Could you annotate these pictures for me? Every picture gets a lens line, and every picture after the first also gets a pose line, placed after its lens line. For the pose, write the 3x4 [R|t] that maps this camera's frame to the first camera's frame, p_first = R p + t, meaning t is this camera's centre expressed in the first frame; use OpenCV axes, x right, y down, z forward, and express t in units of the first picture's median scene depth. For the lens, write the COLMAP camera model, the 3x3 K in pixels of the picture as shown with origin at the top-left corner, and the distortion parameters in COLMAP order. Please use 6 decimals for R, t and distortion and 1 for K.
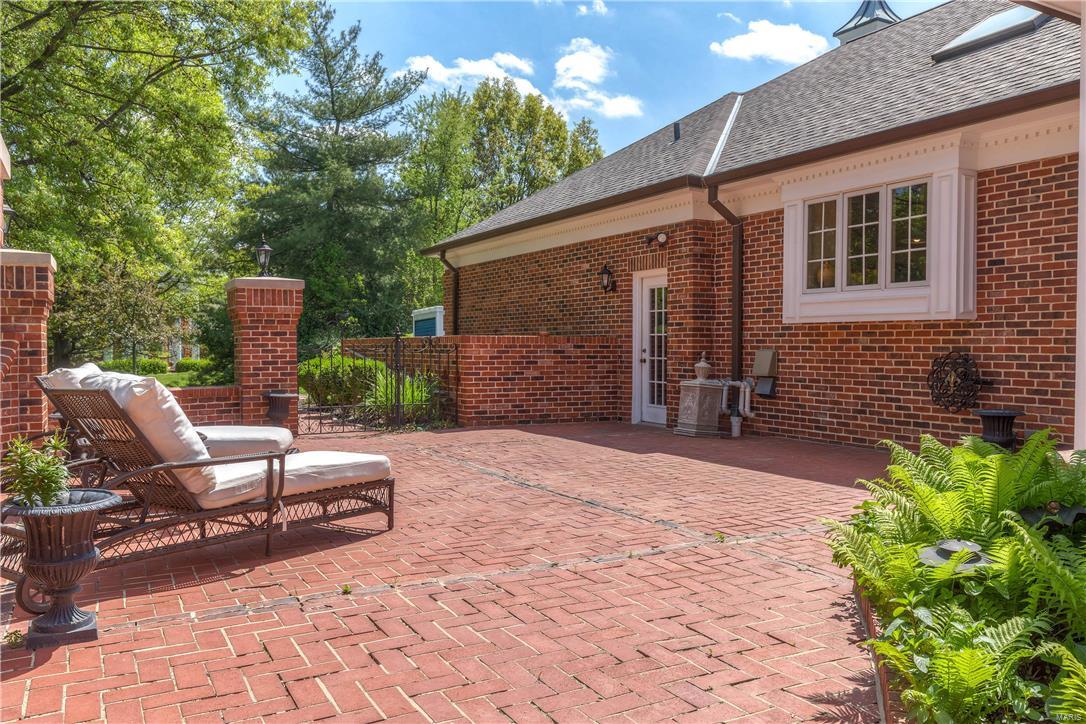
lens RADIAL K [[822.9, 0, 543.0], [0, 822.9, 362.0], [0, 0, 1]] dist [-0.008524, -0.000137]
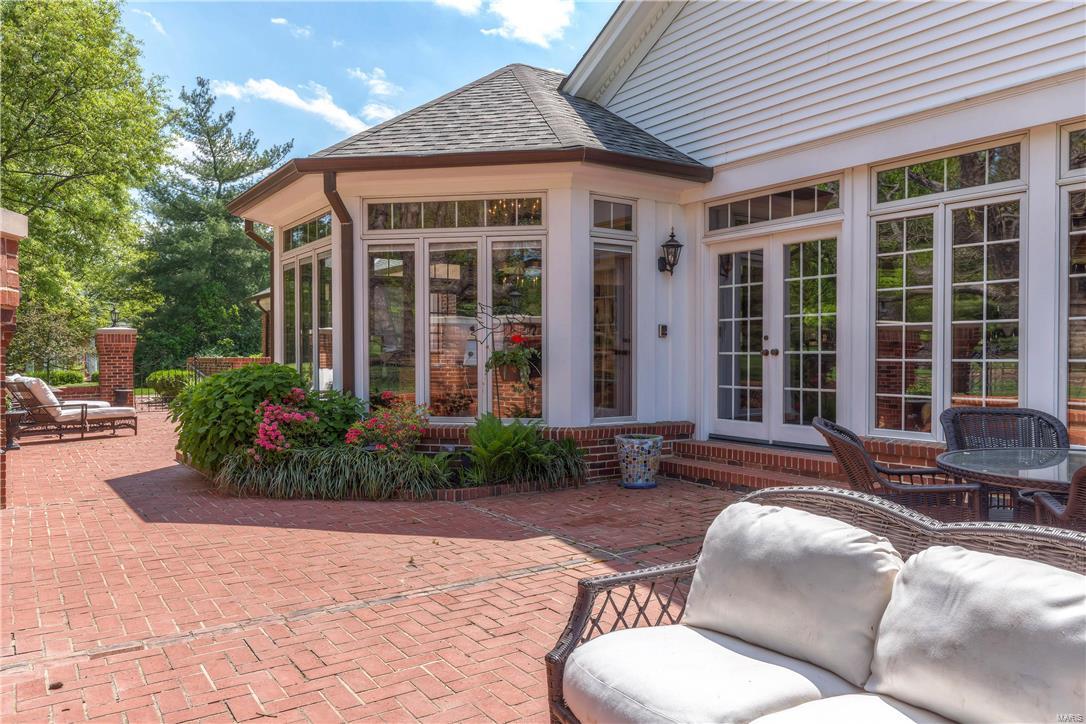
lens RADIAL K [[792.1, 0, 543.0], [0, 792.1, 362.0], [0, 0, 1]] dist [-0.002798, -0.003317]
pose [[0.996345, -0.008959, 0.084951, 0.153423], [0.009703, 0.999918, -0.008347, -0.000217], [-0.084869, 0.009141, 0.996350, -0.280706]]
